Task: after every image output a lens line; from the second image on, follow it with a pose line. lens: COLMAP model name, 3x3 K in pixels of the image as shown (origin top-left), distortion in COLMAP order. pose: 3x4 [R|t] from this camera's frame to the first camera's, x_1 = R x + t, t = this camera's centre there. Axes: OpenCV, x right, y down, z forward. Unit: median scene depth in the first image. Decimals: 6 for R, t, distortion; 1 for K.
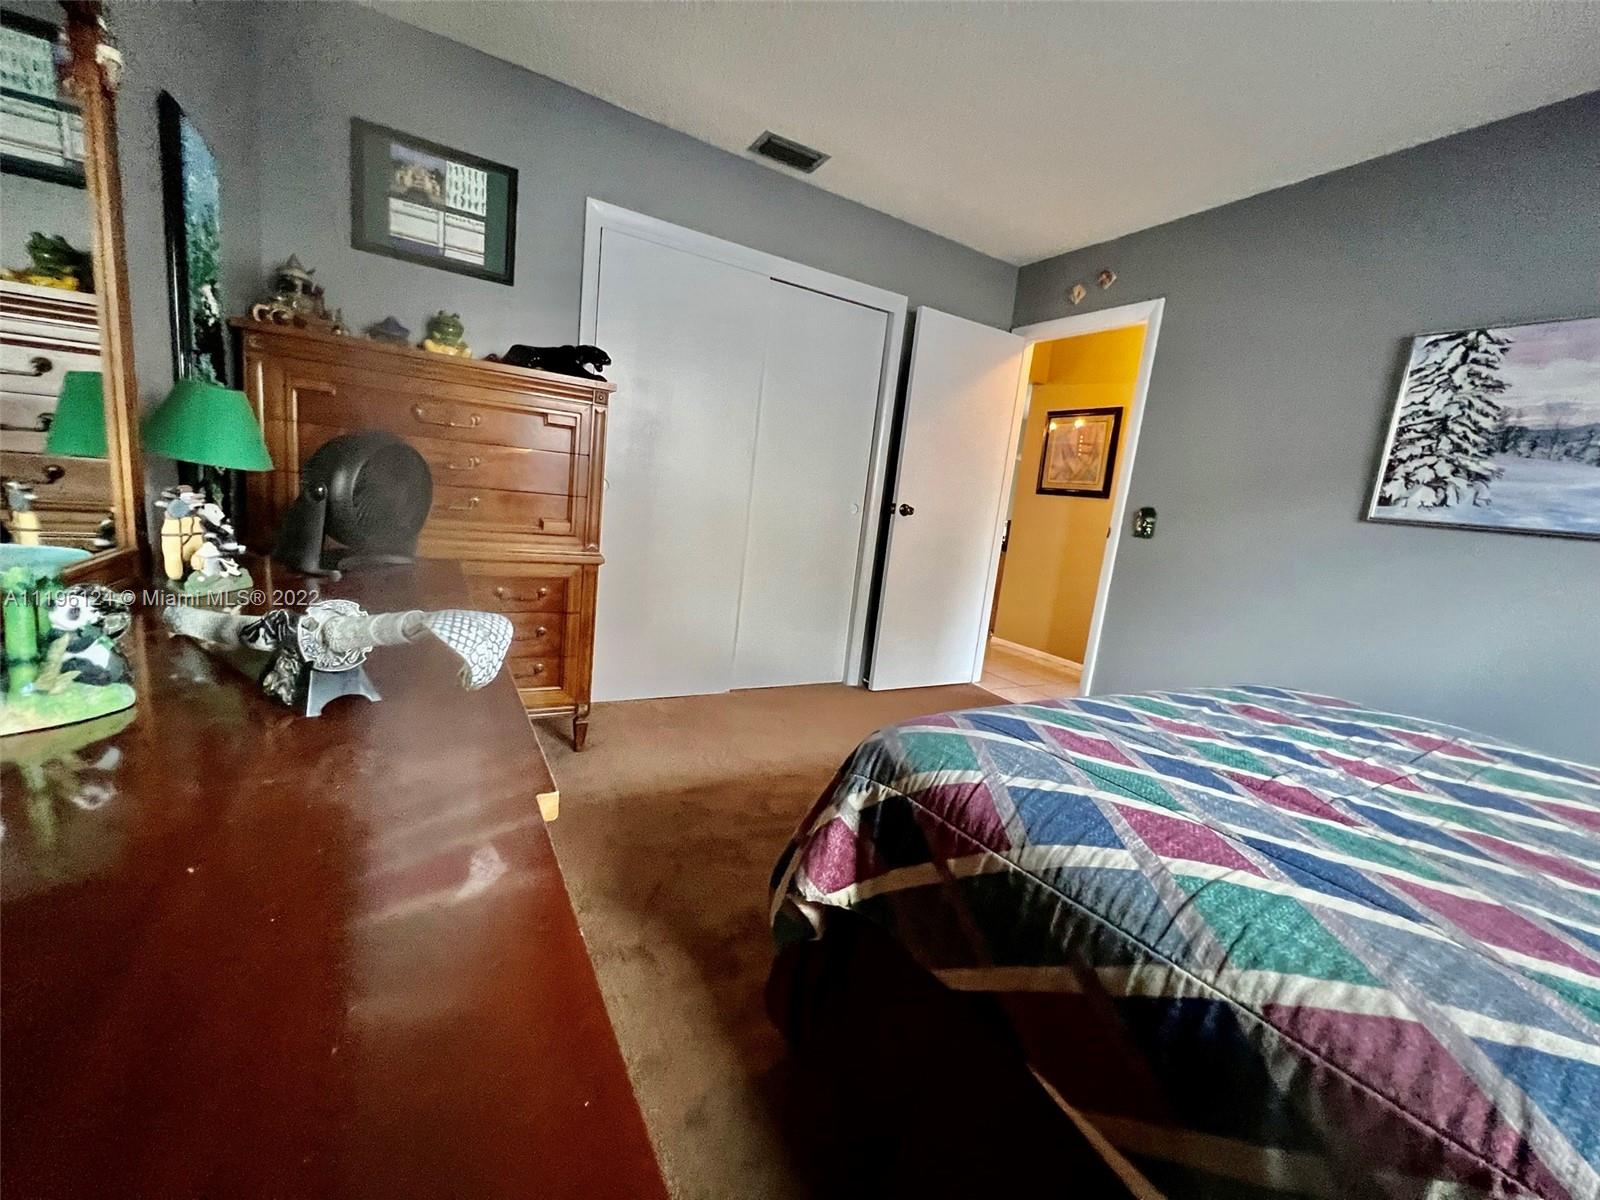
lens RADIAL K [[637.7, 0, 795.1], [0, 637.7, 595.6], [0, 0, 1]] dist [0.000905, 0.000341]
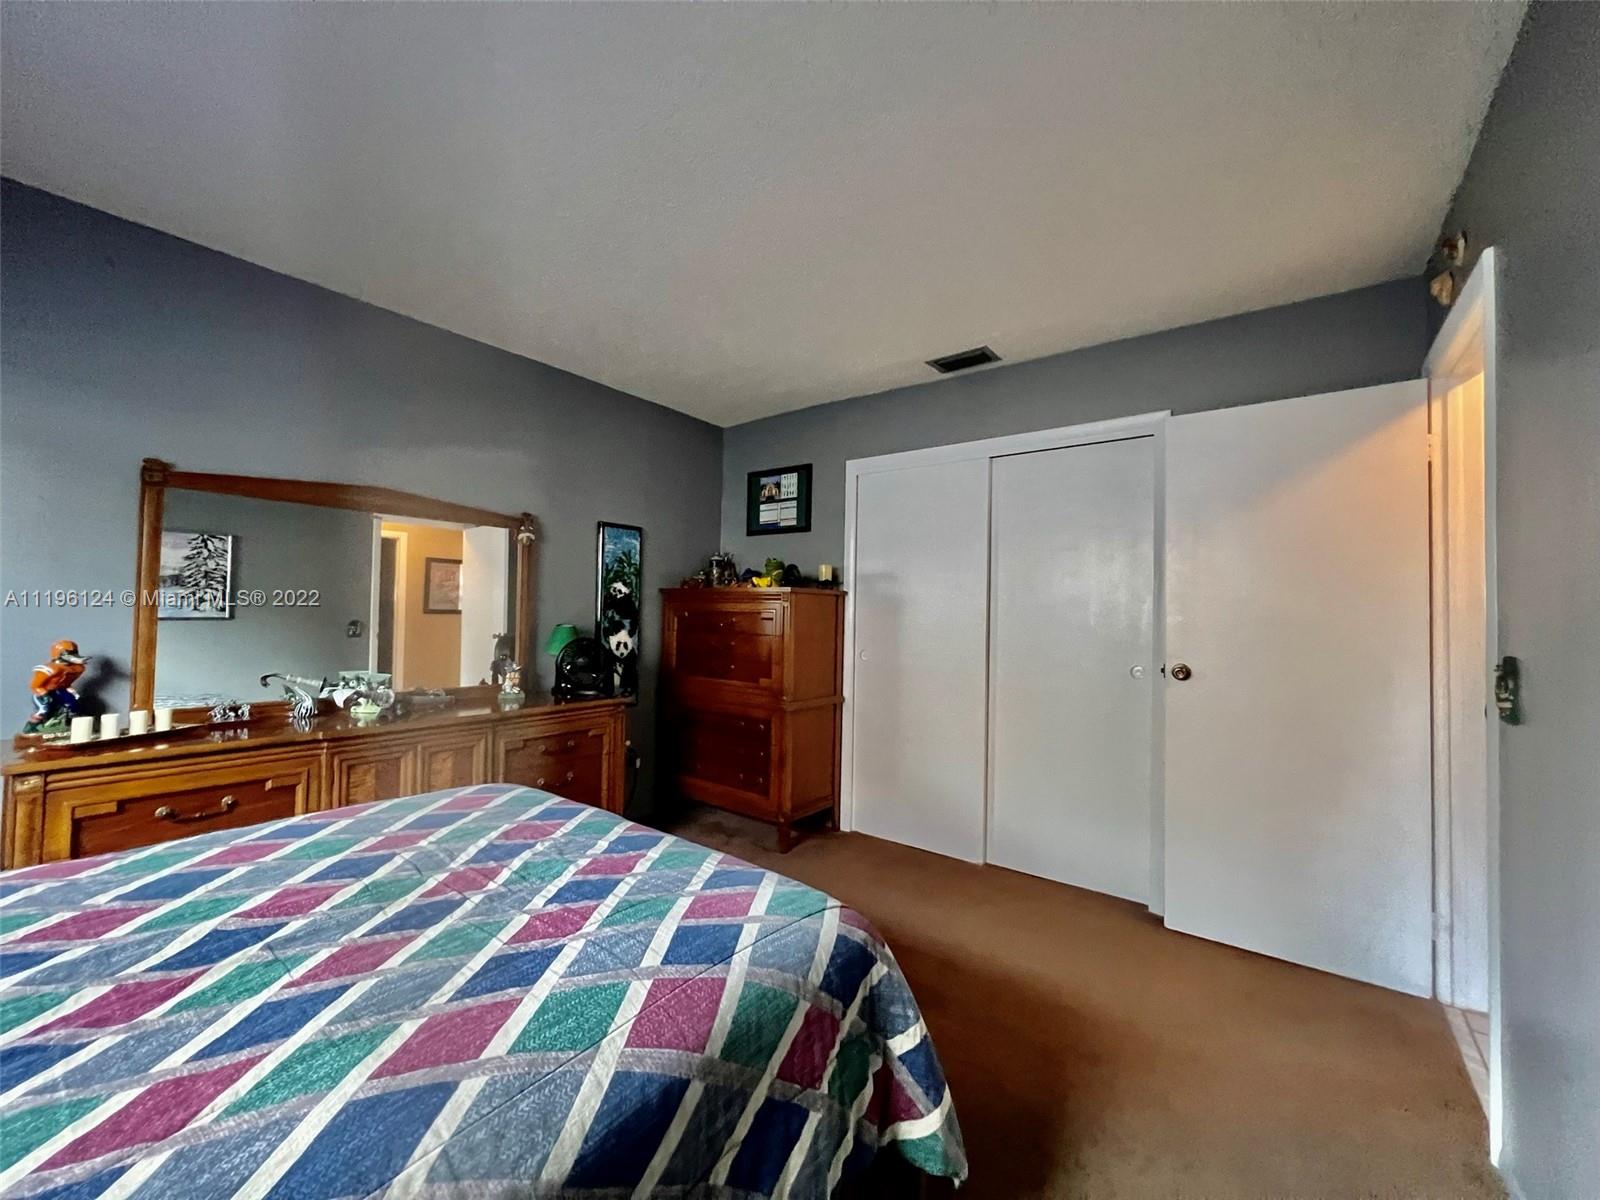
lens RADIAL K [[637.7, 0, 795.1], [0, 637.7, 595.6], [0, 0, 1]] dist [0.000905, 0.000341]
pose [[0.378824, -0.119753, -0.917688, 1.004867], [-0.135589, 0.973711, -0.183035, -0.044535], [0.915482, 0.193766, 0.352628, 0.469946]]
